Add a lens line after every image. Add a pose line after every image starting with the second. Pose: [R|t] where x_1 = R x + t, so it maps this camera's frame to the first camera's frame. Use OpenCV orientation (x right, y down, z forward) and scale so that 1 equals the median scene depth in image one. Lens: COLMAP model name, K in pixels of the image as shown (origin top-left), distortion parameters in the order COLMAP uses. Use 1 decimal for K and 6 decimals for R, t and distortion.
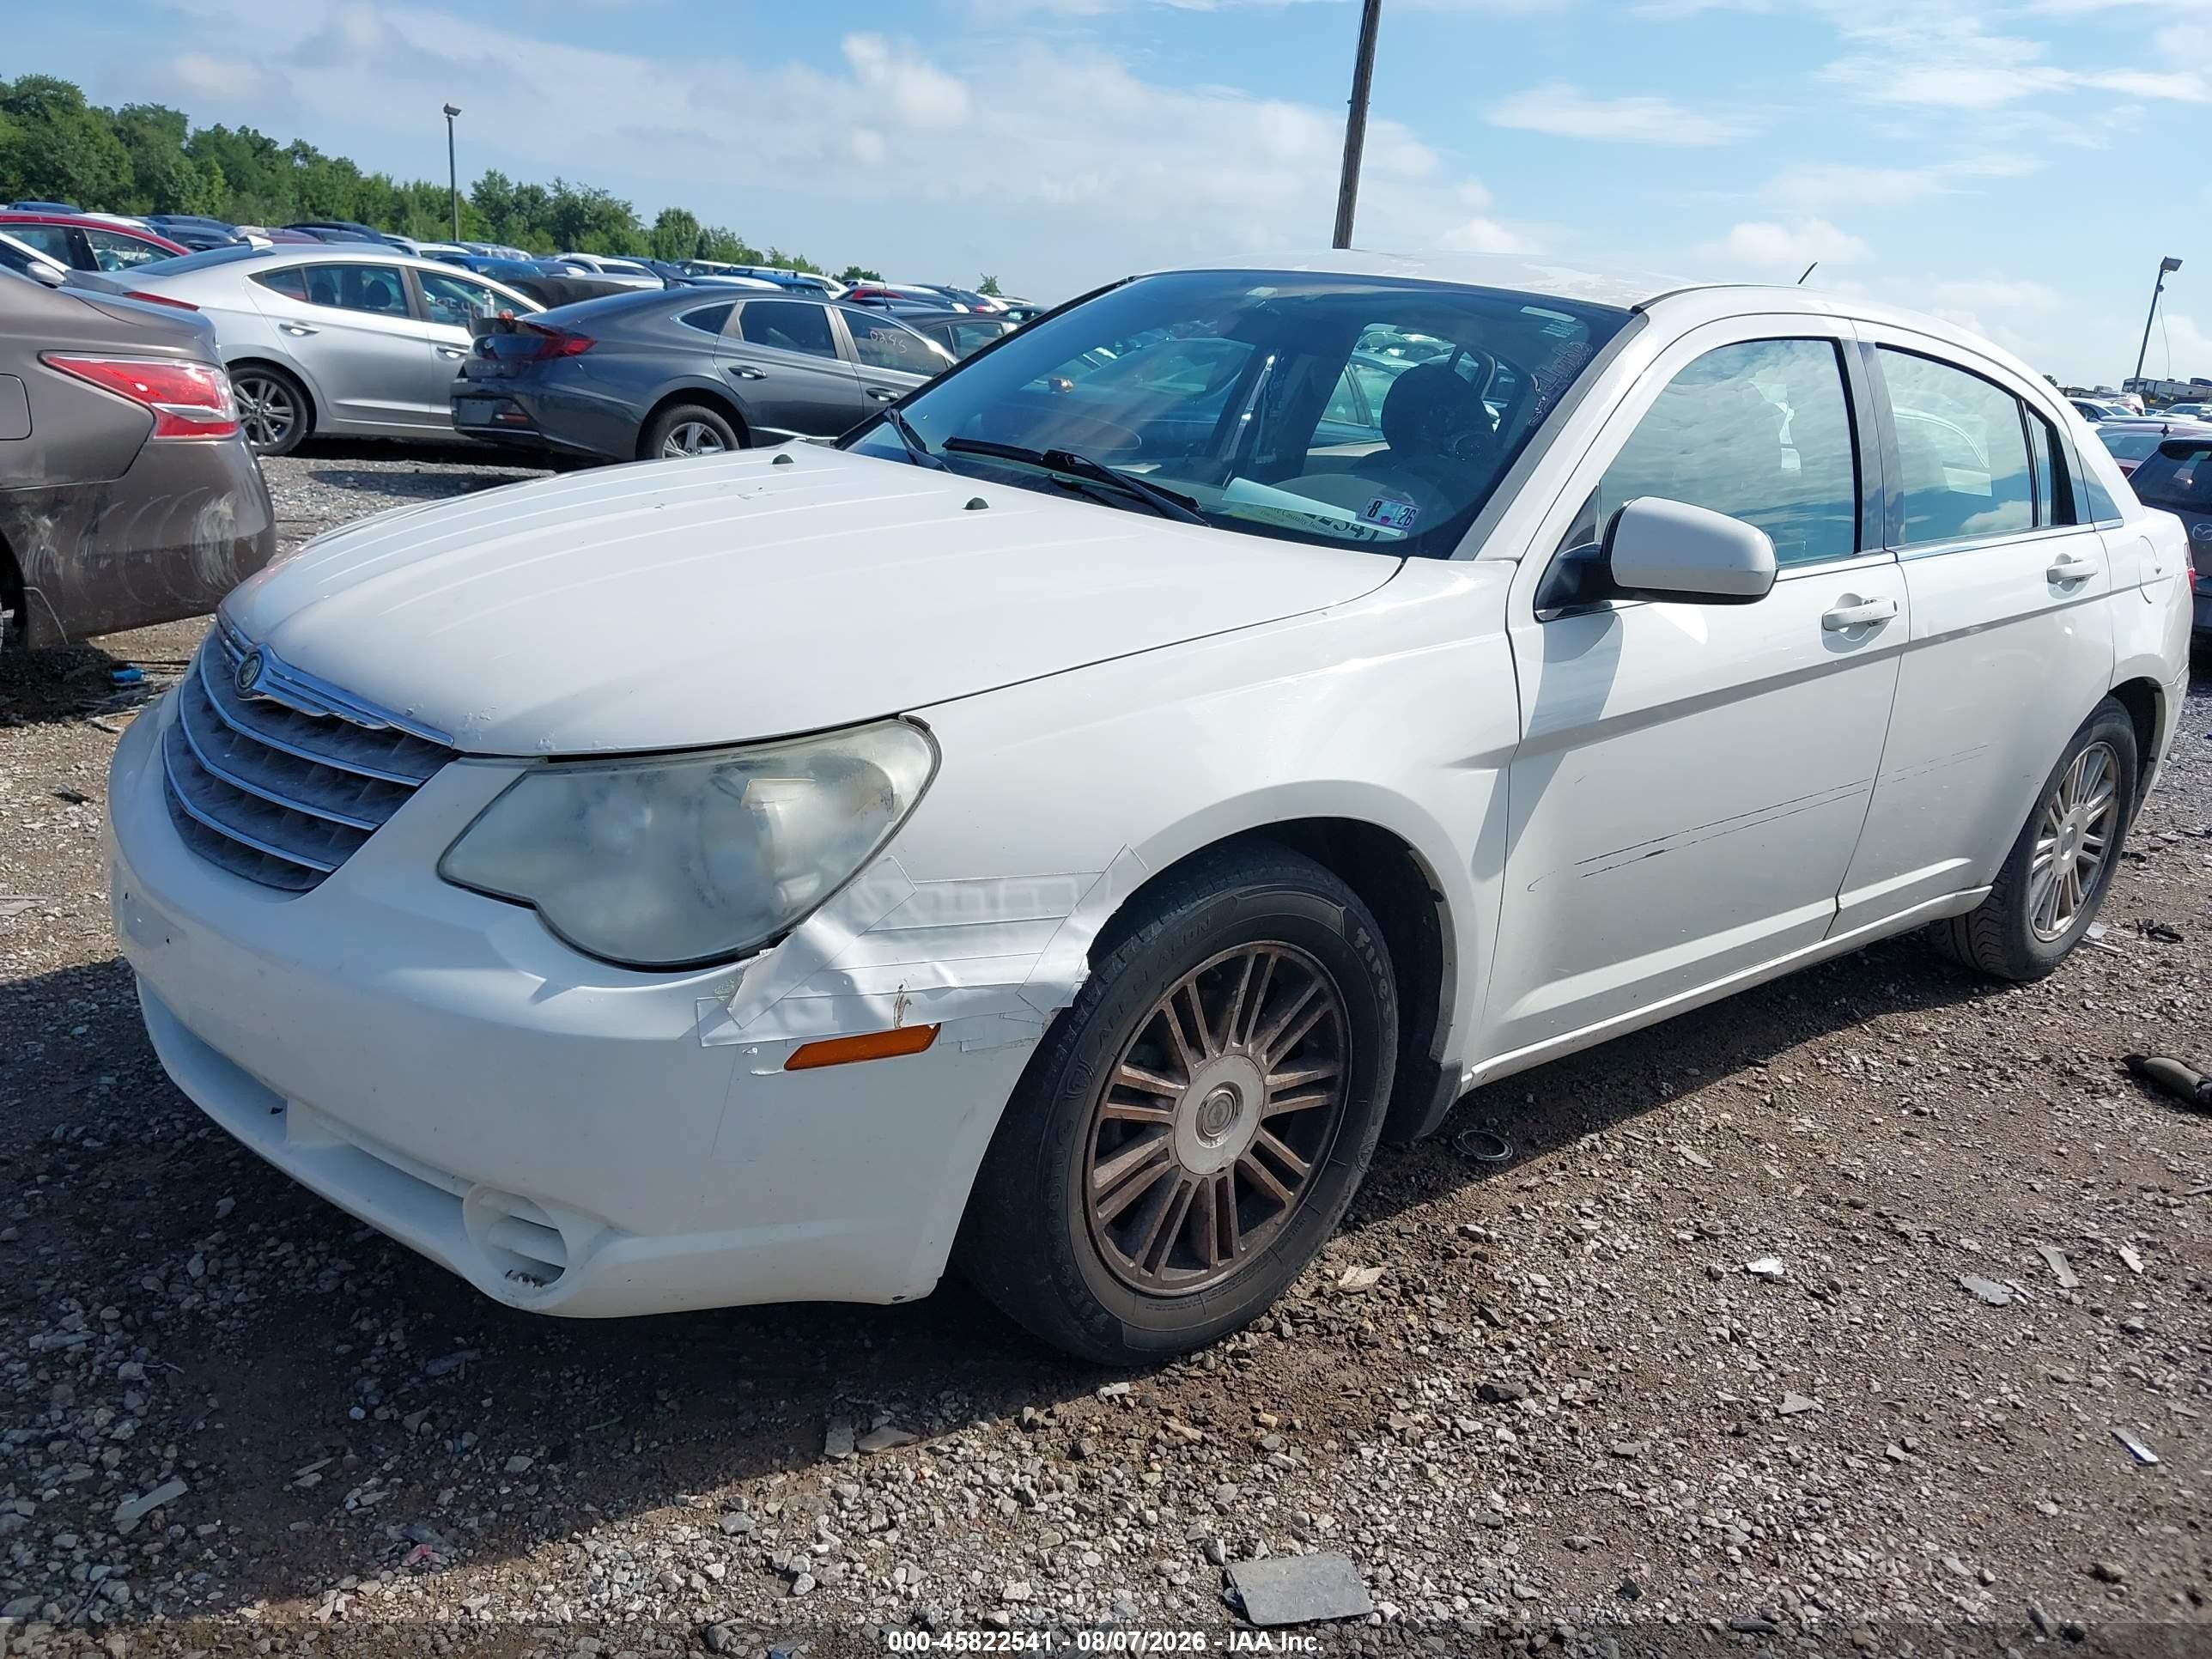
lens RADIAL K [[1829.6, 0, 1075.6], [0, 1829.6, 824.7], [0, 0, 1]] dist [0.023963, -0.005436]
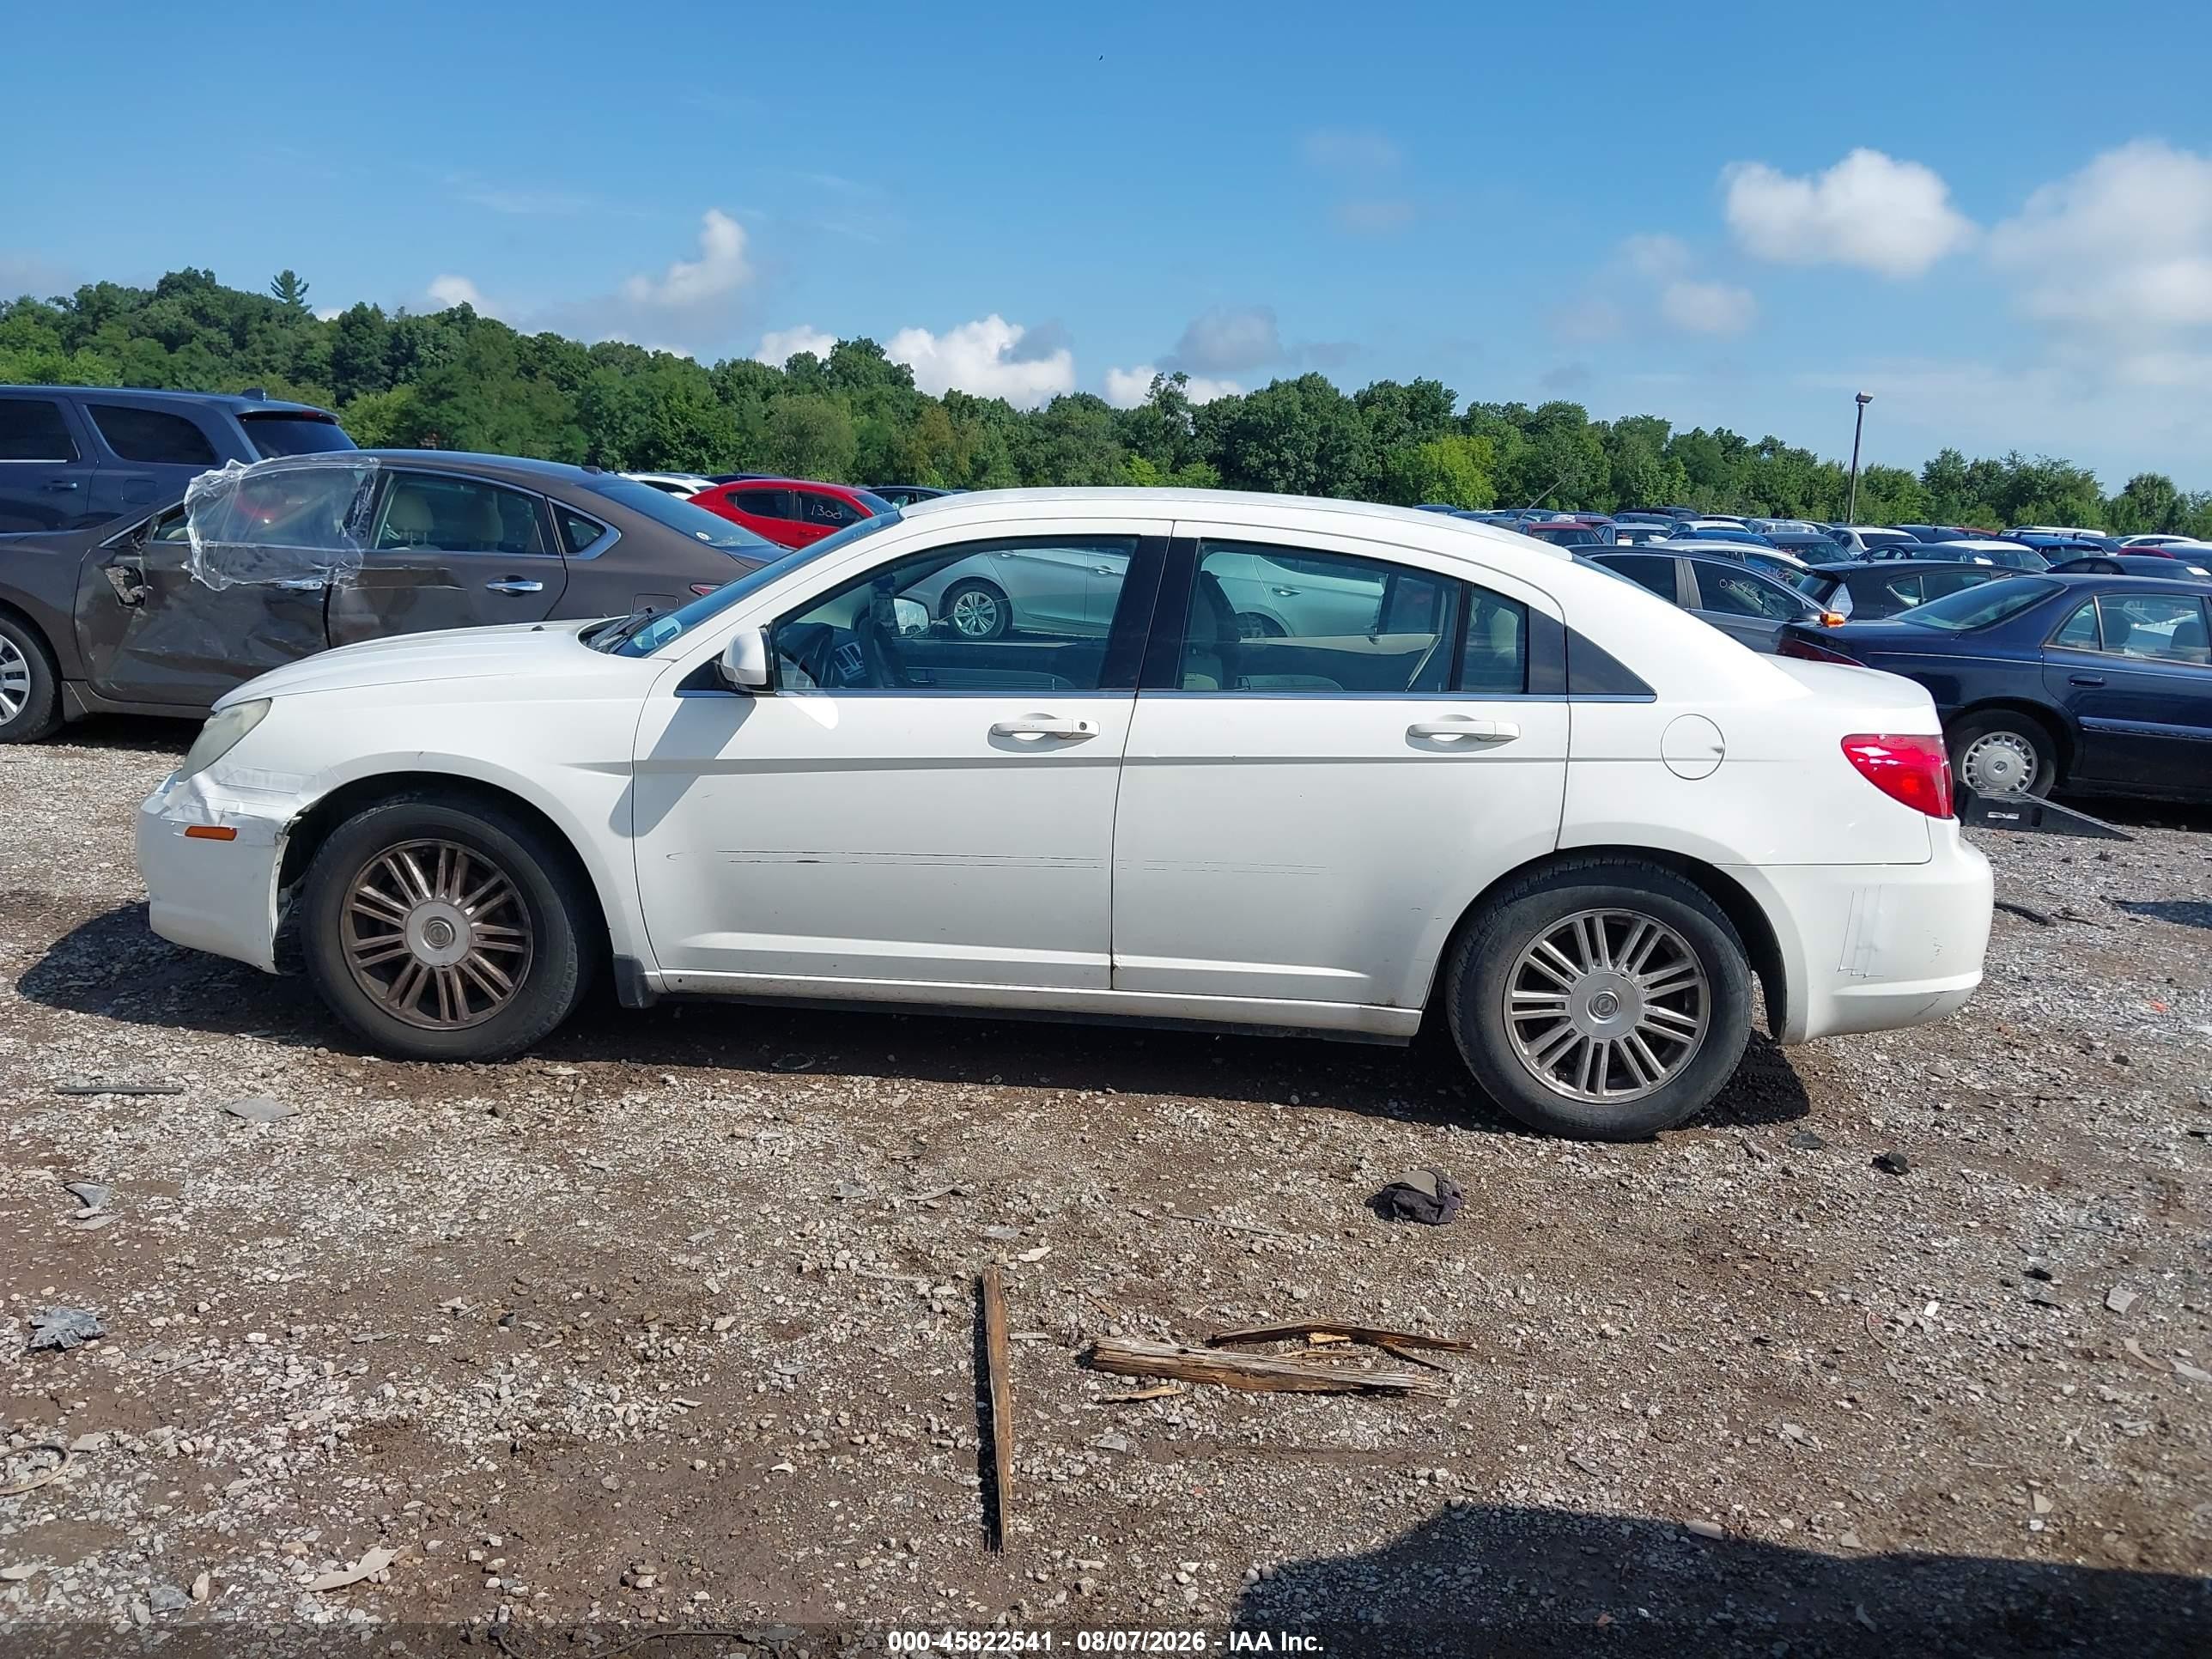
lens RADIAL K [[1829.6, 0, 1095.9], [0, 1829.6, 831.4], [0, 0, 1]] dist [0.023963, -0.005436]
pose [[0.704764, 0.080372, -0.704875, 1.672385], [-0.180343, 0.981220, -0.068434, 0.055918], [0.686138, 0.175349, 0.706023, 0.101441]]
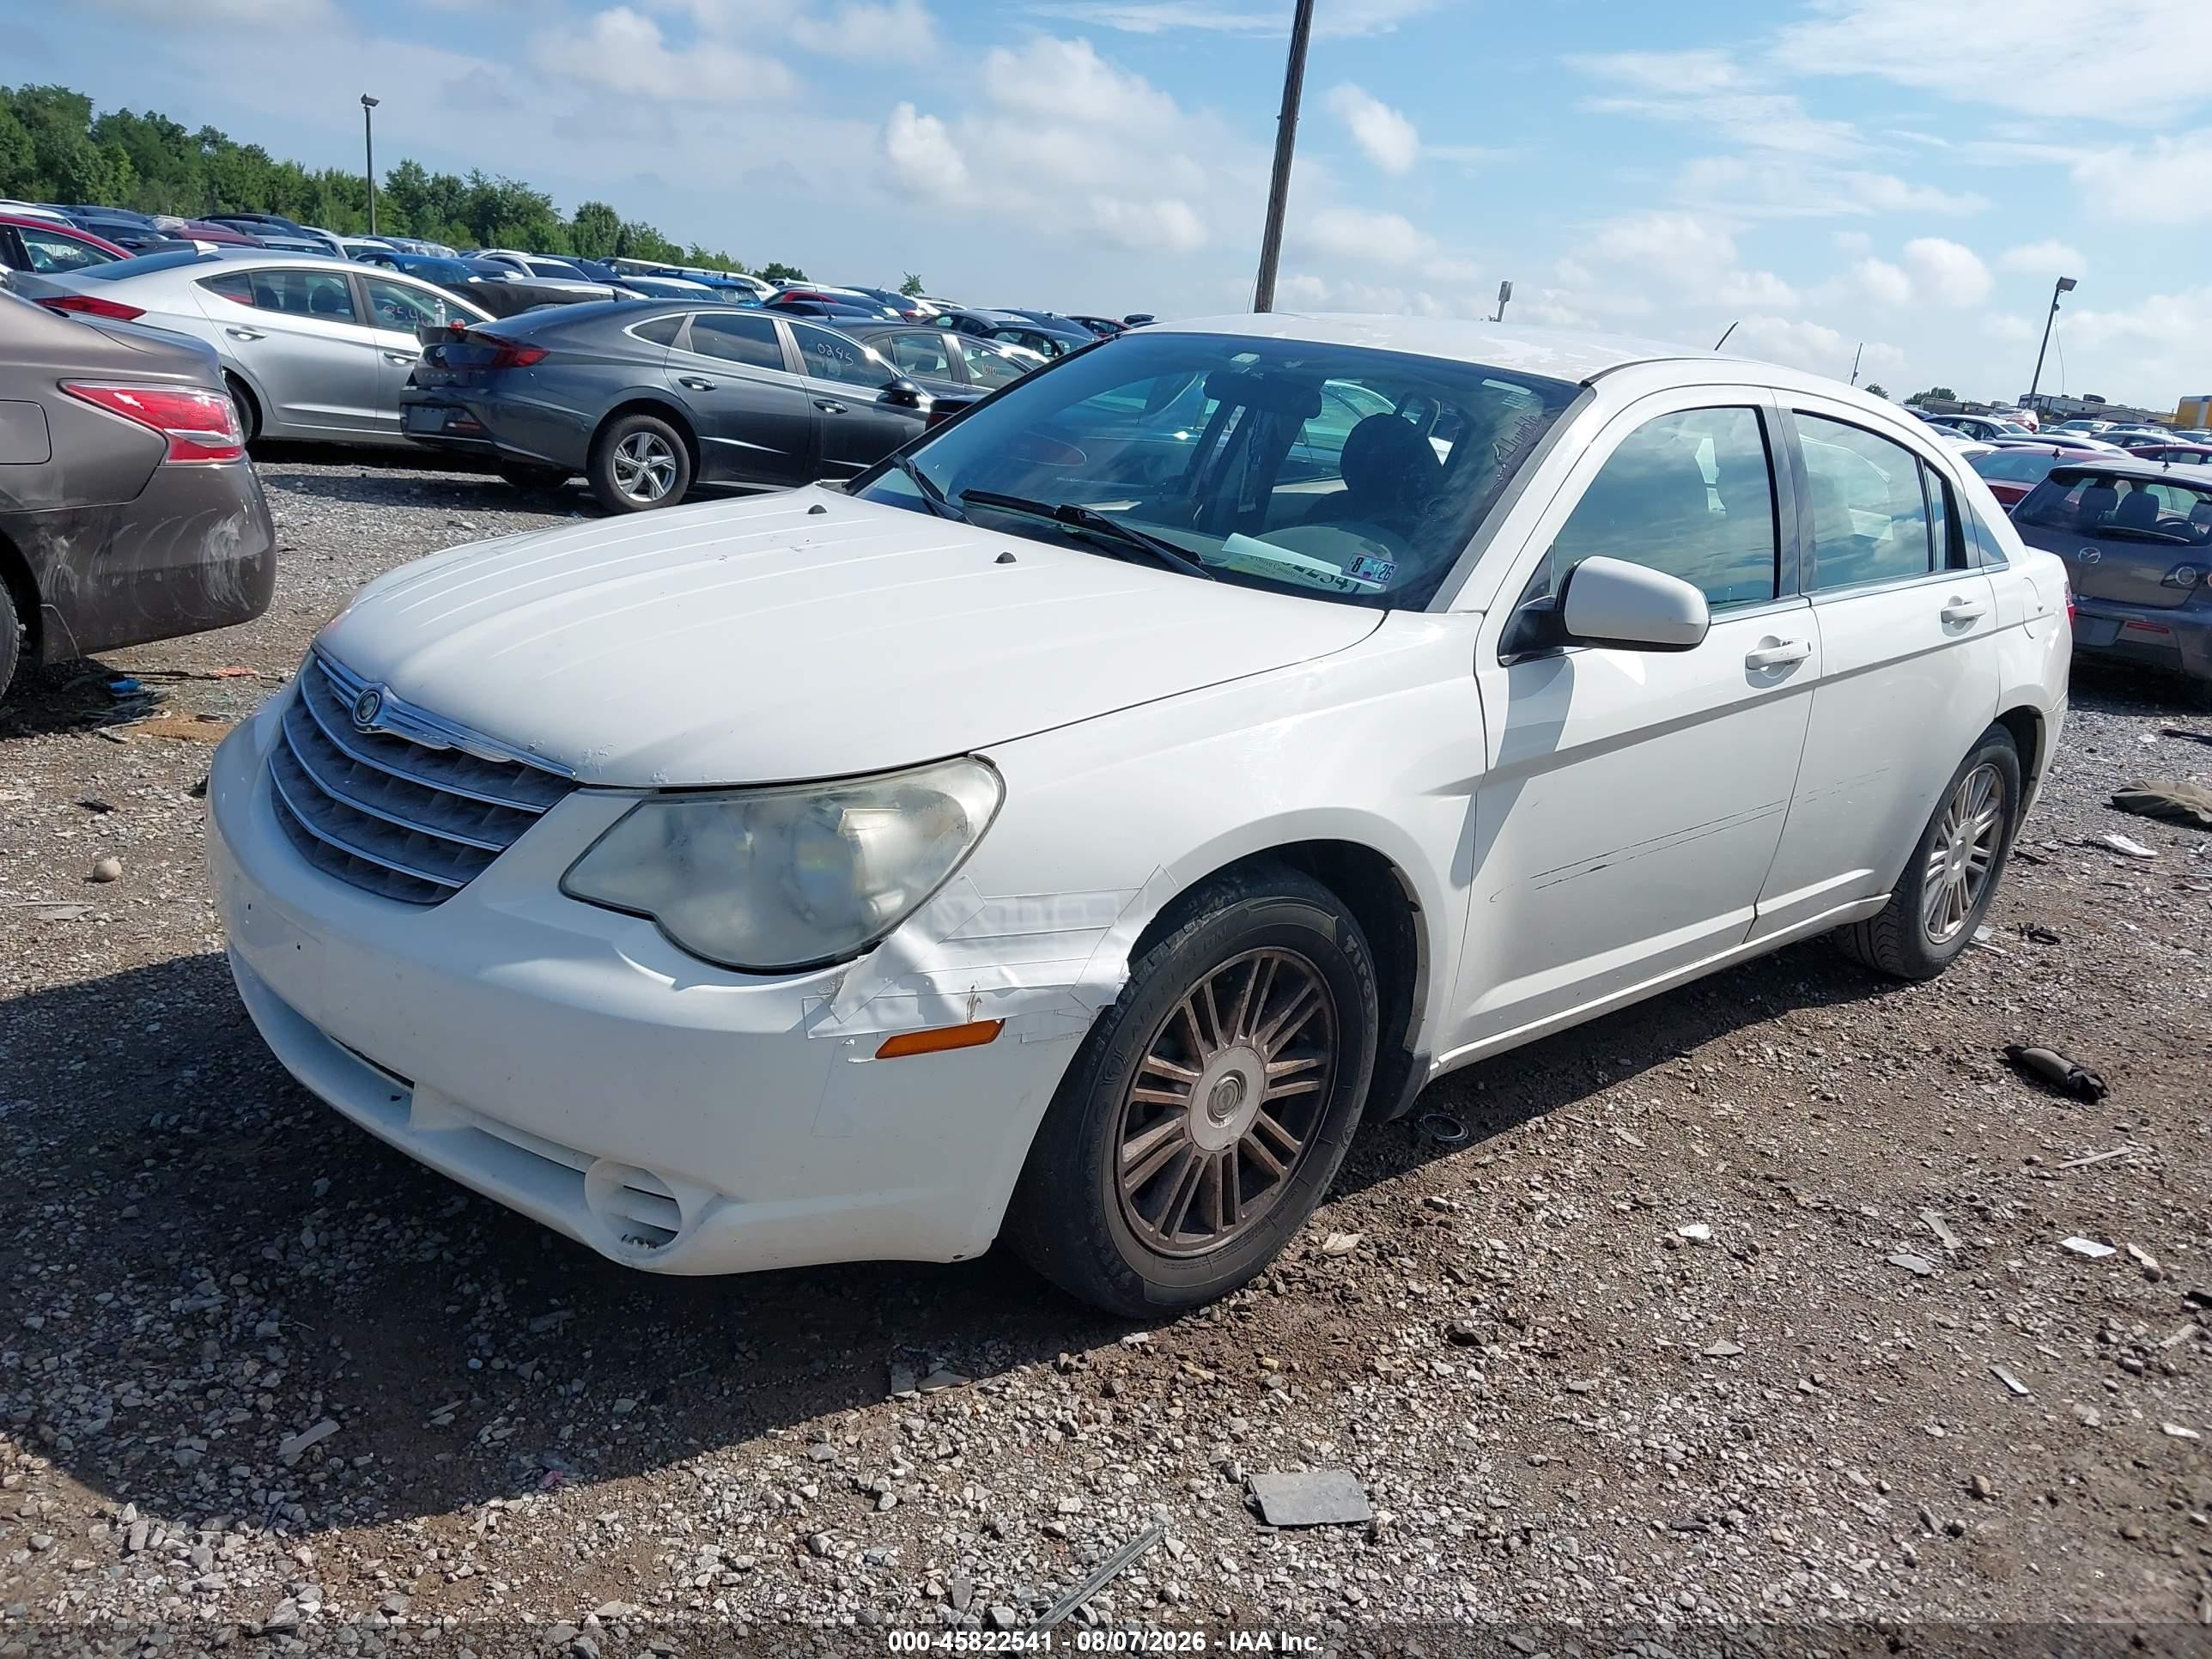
lens RADIAL K [[1829.6, 0, 1070.7], [0, 1829.6, 838.7], [0, 0, 1]] dist [0.023963, -0.005436]
pose [[0.999090, 0.001745, 0.042612, -0.061088], [-0.002107, 0.999962, 0.008433, -0.011789], [-0.042595, -0.008515, 0.999056, -0.121122]]
